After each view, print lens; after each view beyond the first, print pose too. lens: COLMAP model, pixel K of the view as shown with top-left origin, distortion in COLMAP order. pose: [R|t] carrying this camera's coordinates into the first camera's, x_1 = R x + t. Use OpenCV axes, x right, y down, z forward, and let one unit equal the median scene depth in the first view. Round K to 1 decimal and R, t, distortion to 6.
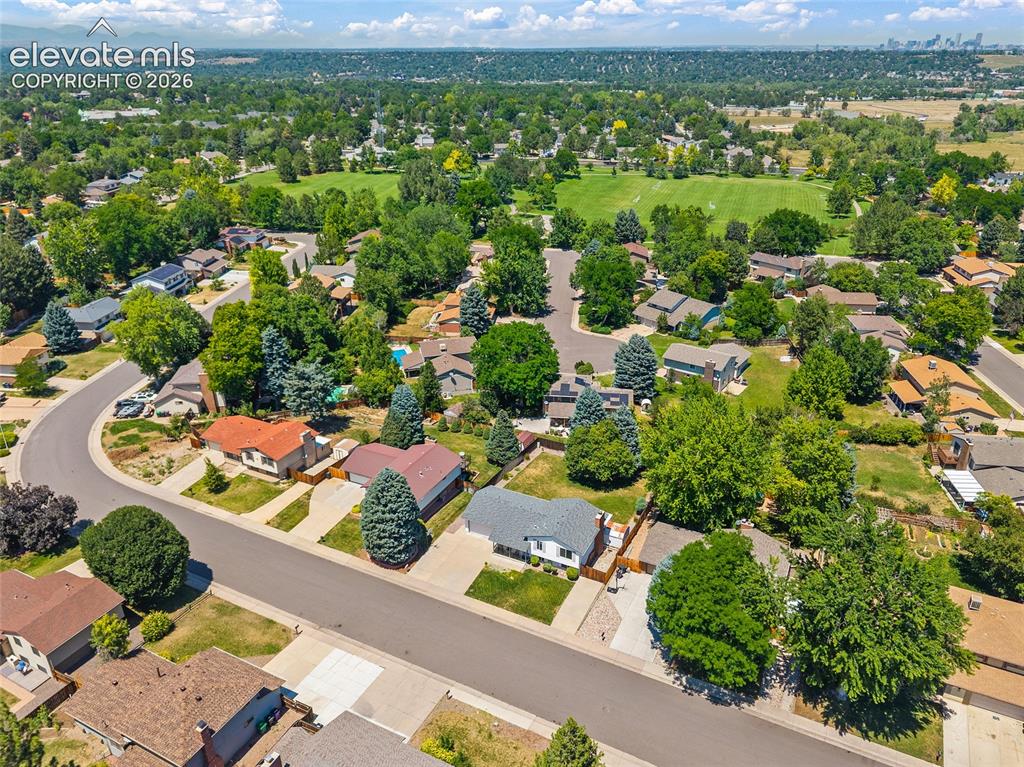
lens RADIAL K [[715.1, 0, 512.0], [0, 715.1, 383.5], [0, 0, 1]] dist [0.096508, -0.153801]
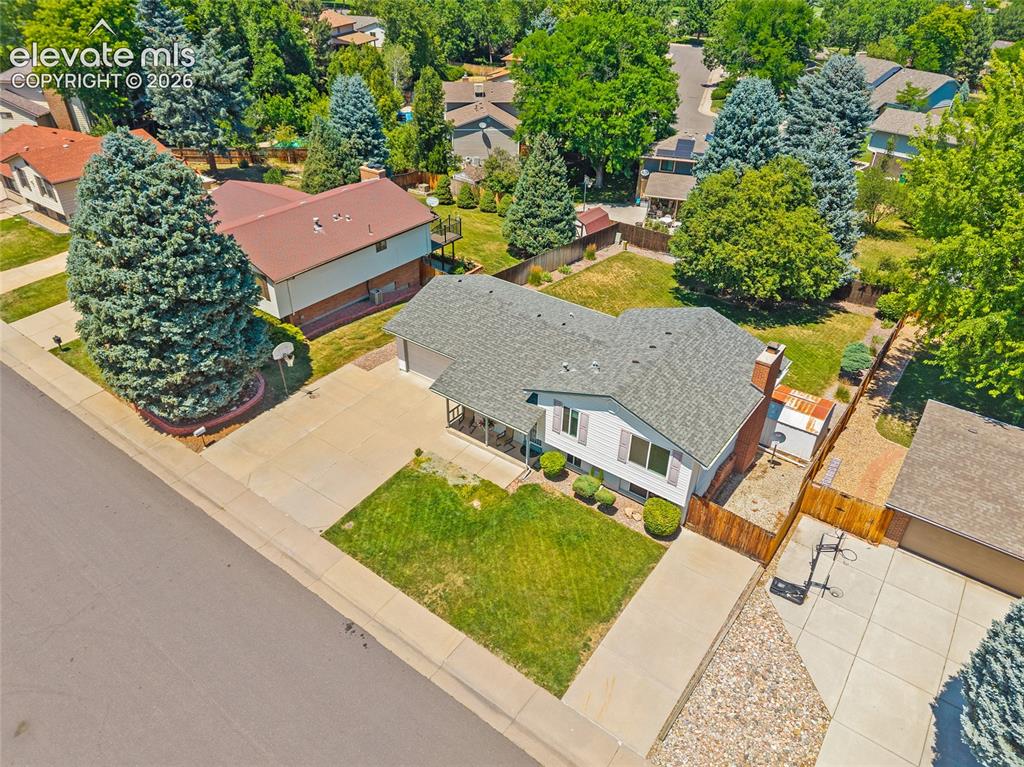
lens RADIAL K [[678.9, 0, 512.0], [0, 678.9, 383.5], [0, 0, 1]] dist [0.086665, -0.124351]
pose [[0.985301, 0.115266, -0.126079, 0.046798], [-0.095182, 0.983299, 0.155123, 0.154561], [0.141854, -0.140843, 0.979817, 0.658929]]
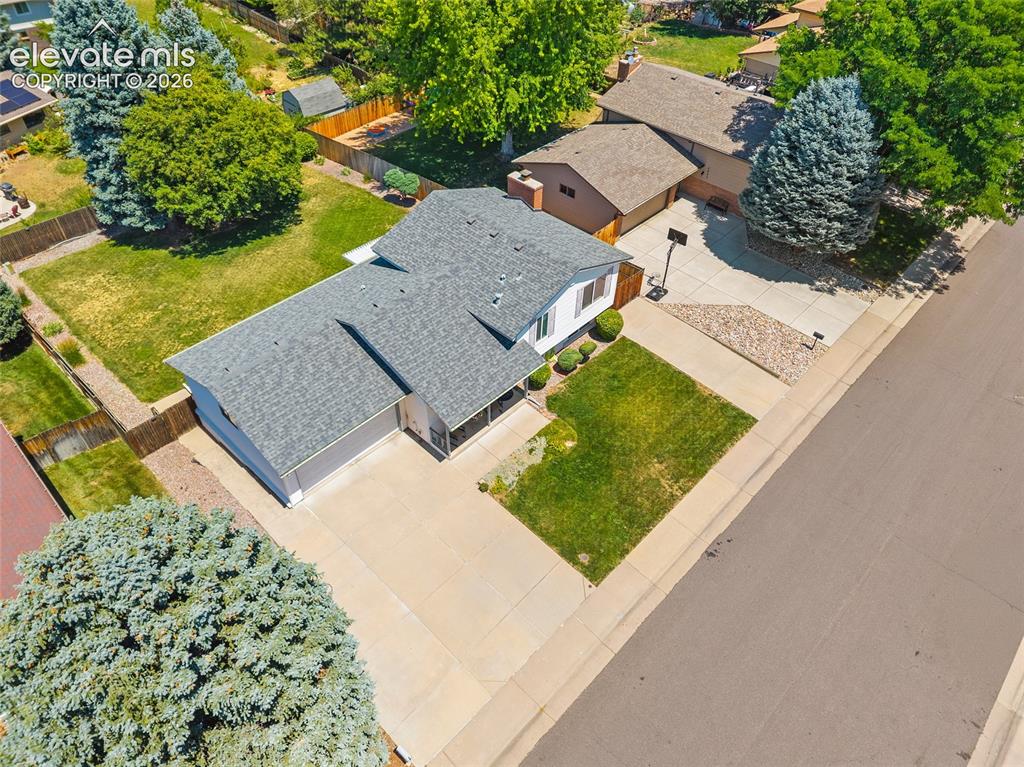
lens RADIAL K [[678.9, 0, 512.0], [0, 678.9, 383.5], [0, 0, 1]] dist [0.086665, -0.124351]
pose [[0.292593, -0.655487, 0.696222, -0.201594], [0.382882, 0.747481, 0.542838, 0.059221], [-0.876237, 0.107740, 0.469682, 0.819086]]
